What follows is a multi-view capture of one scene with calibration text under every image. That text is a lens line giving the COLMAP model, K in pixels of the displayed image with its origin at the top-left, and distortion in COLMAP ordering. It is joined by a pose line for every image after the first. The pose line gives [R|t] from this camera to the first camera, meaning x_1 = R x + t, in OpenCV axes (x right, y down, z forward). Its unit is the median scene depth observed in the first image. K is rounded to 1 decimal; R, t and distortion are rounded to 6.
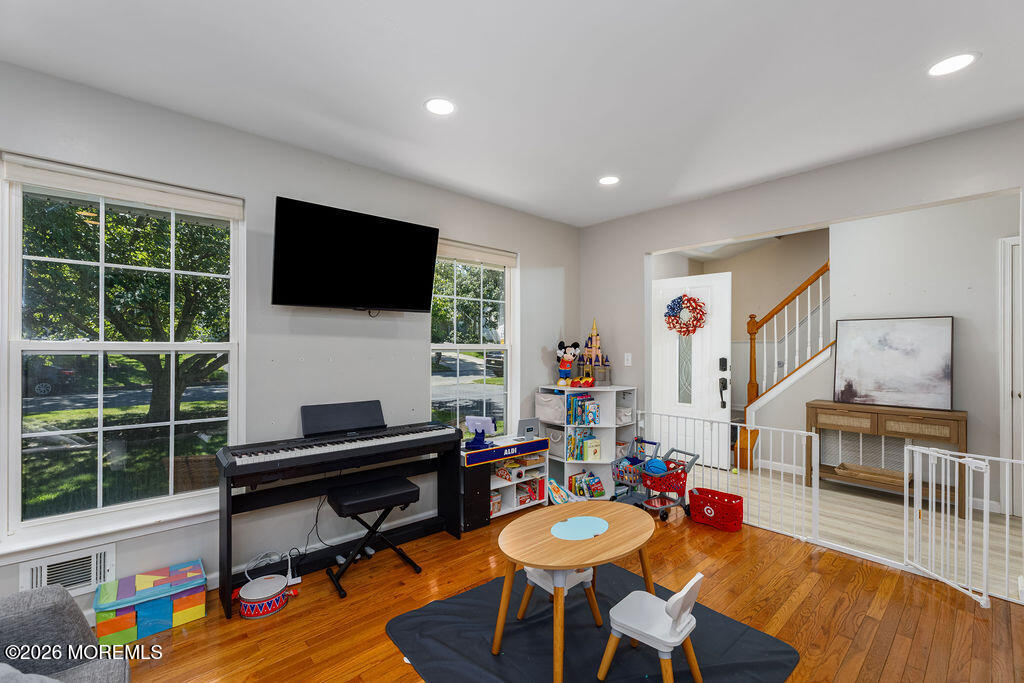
lens RADIAL K [[425.2, 0, 511.3], [0, 425.2, 346.5], [0, 0, 1]] dist [-0.000098, -0.000424]
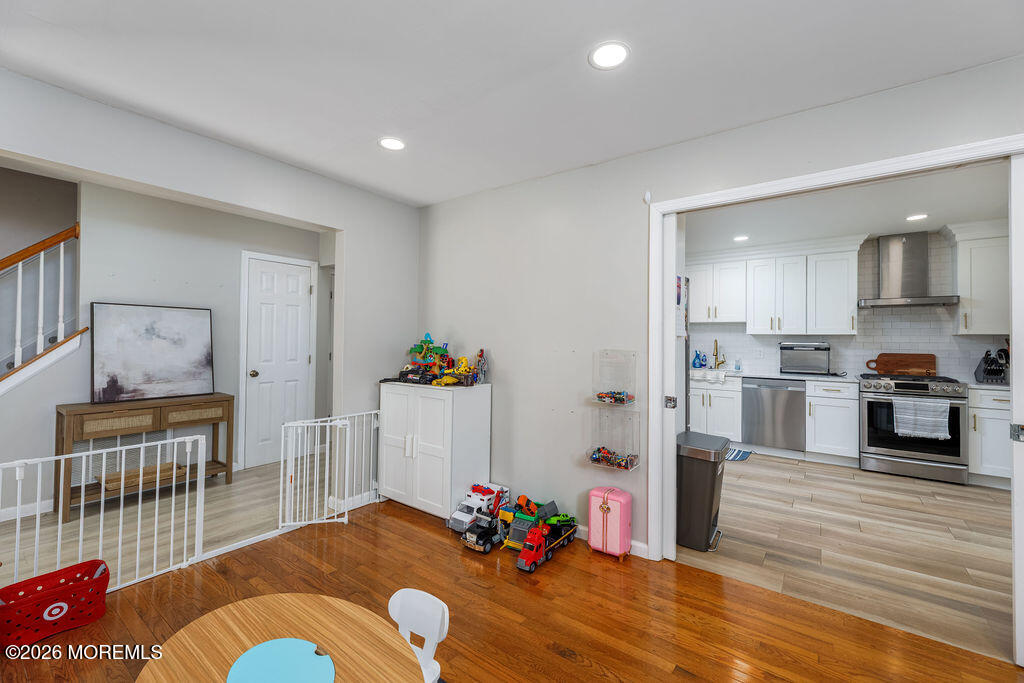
lens RADIAL K [[425.2, 0, 528.8], [0, 425.2, 337.3], [0, 0, 1]] dist [-0.000098, -0.000424]
pose [[-0.220834, 0.003445, 0.975305, -0.225545], [-0.015052, 0.999863, -0.006940, -0.001855], [-0.975195, -0.016213, -0.220752, 0.411282]]
